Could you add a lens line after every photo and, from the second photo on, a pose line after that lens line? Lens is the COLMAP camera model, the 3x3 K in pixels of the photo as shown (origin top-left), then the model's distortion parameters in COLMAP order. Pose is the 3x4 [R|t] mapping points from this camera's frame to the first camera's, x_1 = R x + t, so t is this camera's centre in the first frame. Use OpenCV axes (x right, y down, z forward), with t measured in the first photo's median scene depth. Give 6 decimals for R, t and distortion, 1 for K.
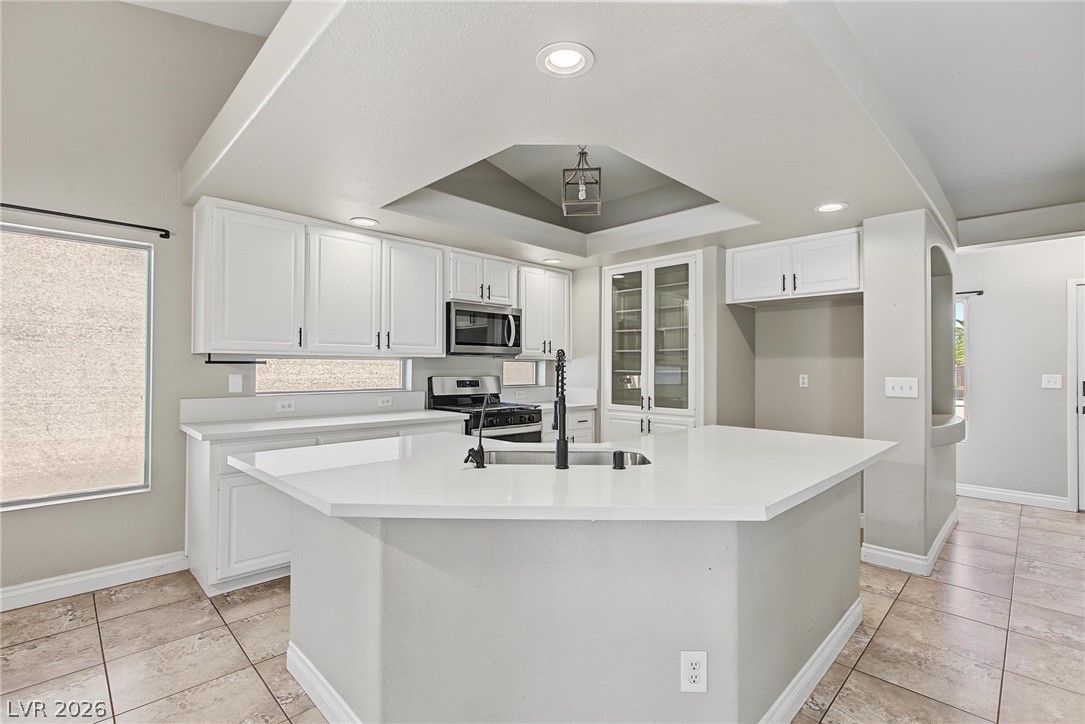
lens RADIAL K [[497.5, 0, 540.6], [0, 497.5, 358.1], [0, 0, 1]] dist [-0.006690, 0.000139]
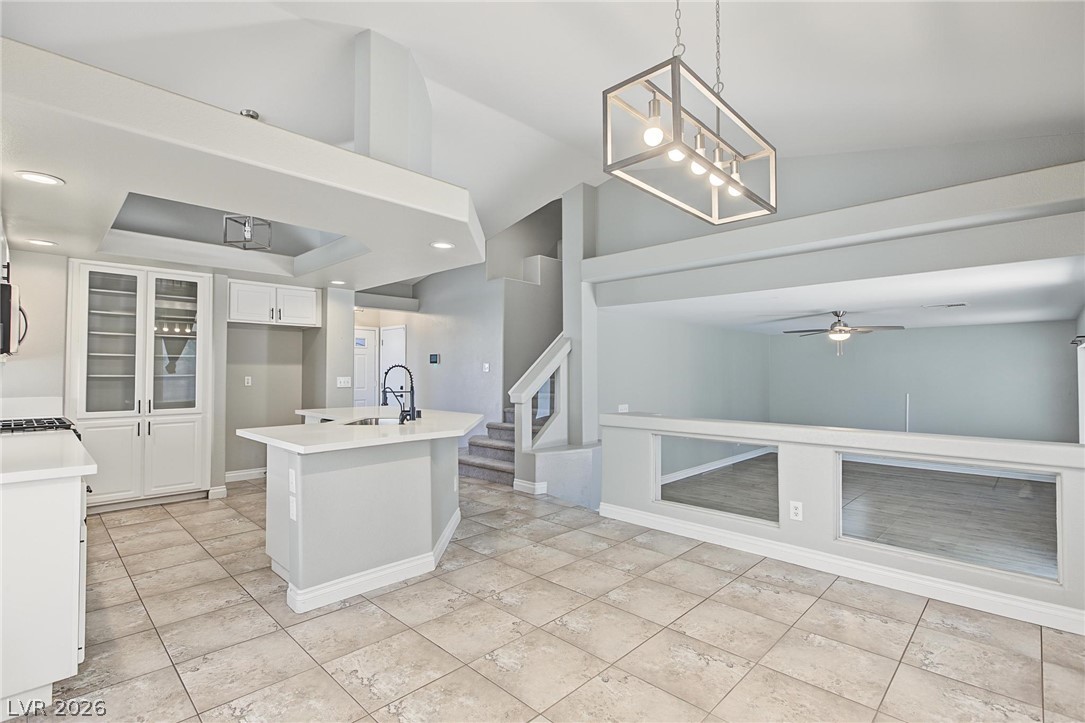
lens RADIAL K [[497.5, 0, 536.5], [0, 497.5, 360.3], [0, 0, 1]] dist [-0.006690, 0.000139]
pose [[-0.004663, 0.018397, 0.999820, -0.988777], [-0.018612, 0.999656, -0.018481, -0.002073], [-0.999816, -0.018695, -0.004319, 0.235079]]
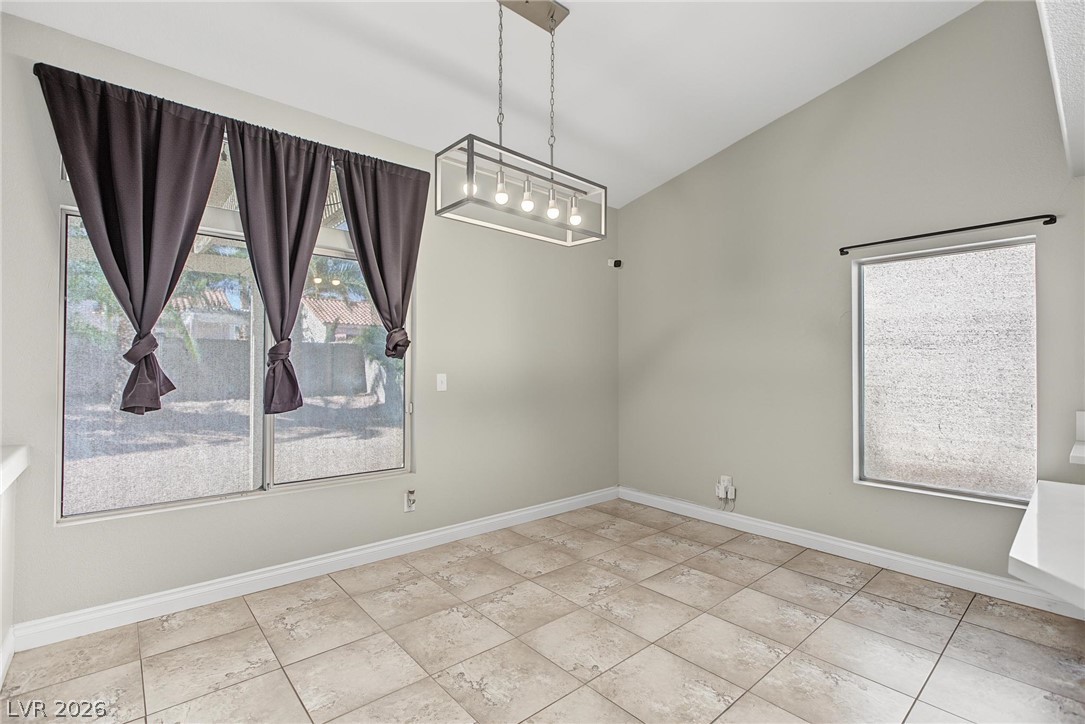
lens RADIAL K [[497.5, 0, 538.5], [0, 497.5, 358.4], [0, 0, 1]] dist [-0.006690, 0.000139]
pose [[-0.075442, -0.022804, -0.996889, 0.133533], [0.011226, 0.999656, -0.023716, 0.002932], [0.997087, -0.012980, -0.075160, 0.132645]]
